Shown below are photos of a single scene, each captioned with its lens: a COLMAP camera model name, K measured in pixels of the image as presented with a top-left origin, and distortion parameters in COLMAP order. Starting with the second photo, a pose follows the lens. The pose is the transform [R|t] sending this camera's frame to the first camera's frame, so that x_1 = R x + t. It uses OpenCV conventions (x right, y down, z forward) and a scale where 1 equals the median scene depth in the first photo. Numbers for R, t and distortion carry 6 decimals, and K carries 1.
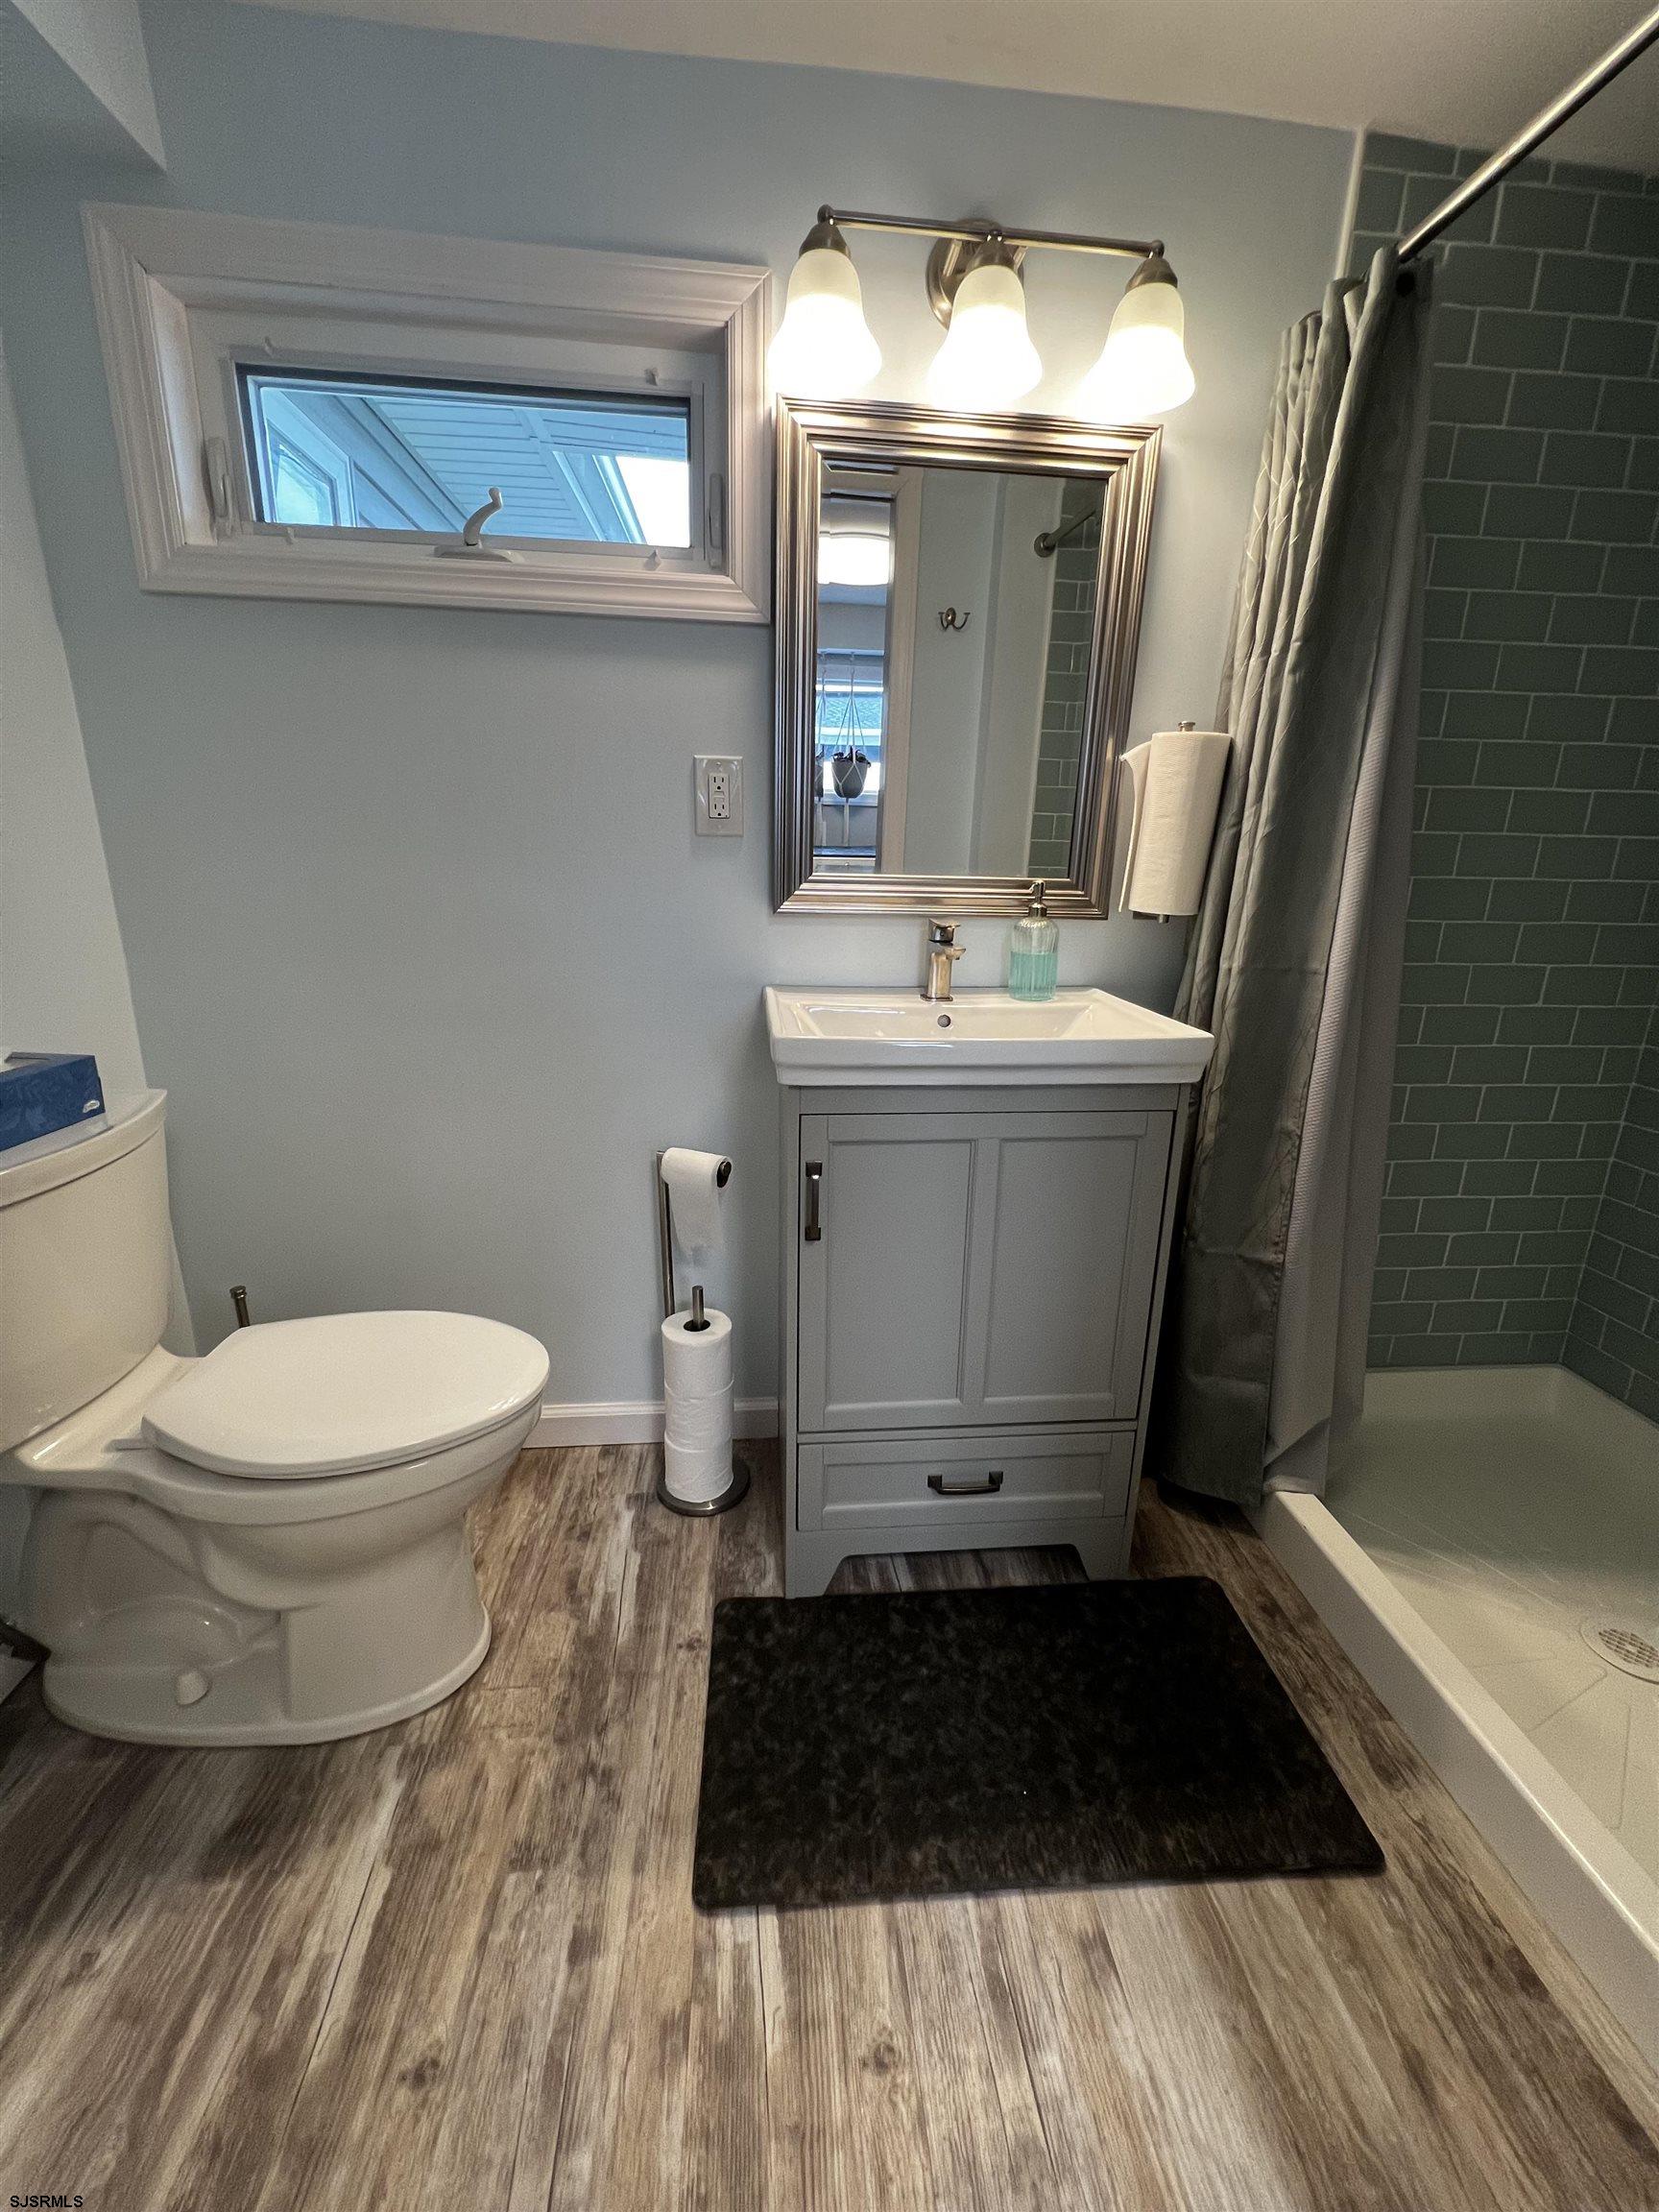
lens RADIAL K [[881.5, 0, 838.6], [0, 881.5, 1105.4], [0, 0, 1]] dist [-0.002277, 0.001076]
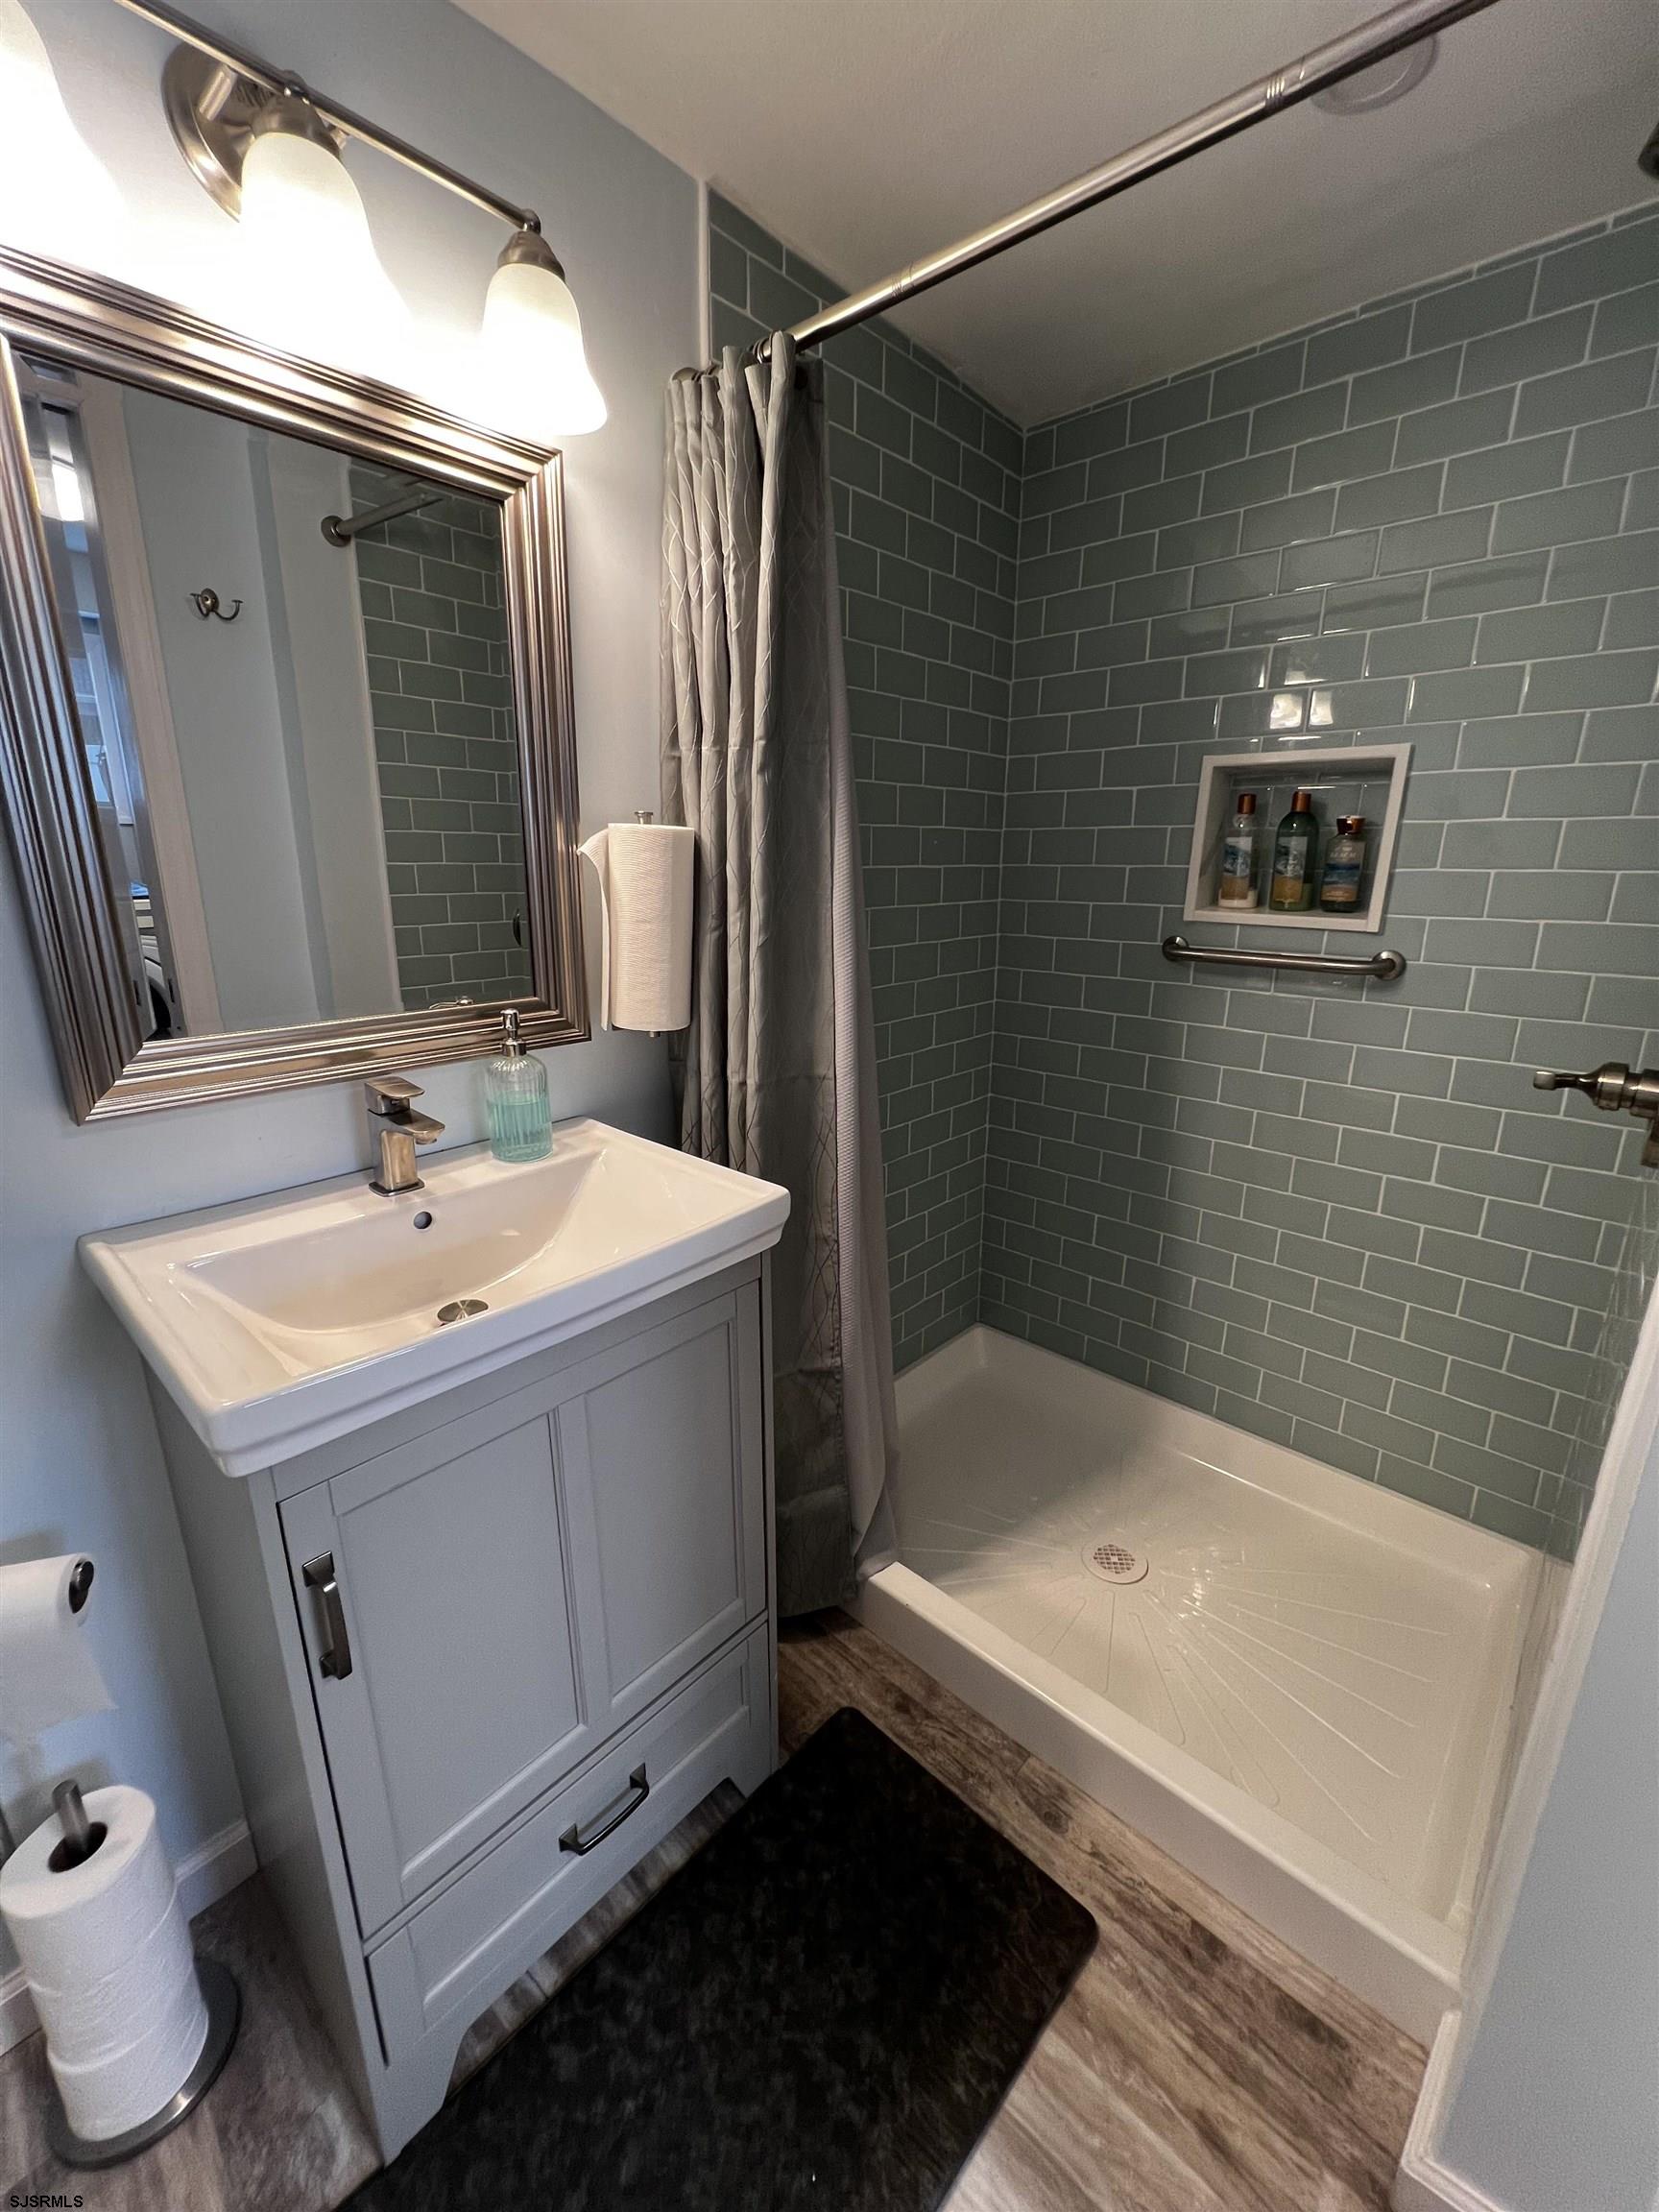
lens RADIAL K [[881.5, 0, 822.7], [0, 881.5, 1098.6], [0, 0, 1]] dist [-0.002277, 0.001076]
pose [[0.741021, -0.196958, 0.641946, -0.083990], [0.191690, 0.978281, 0.078876, -0.197695], [-0.643539, 0.064606, 0.762682, 0.252747]]
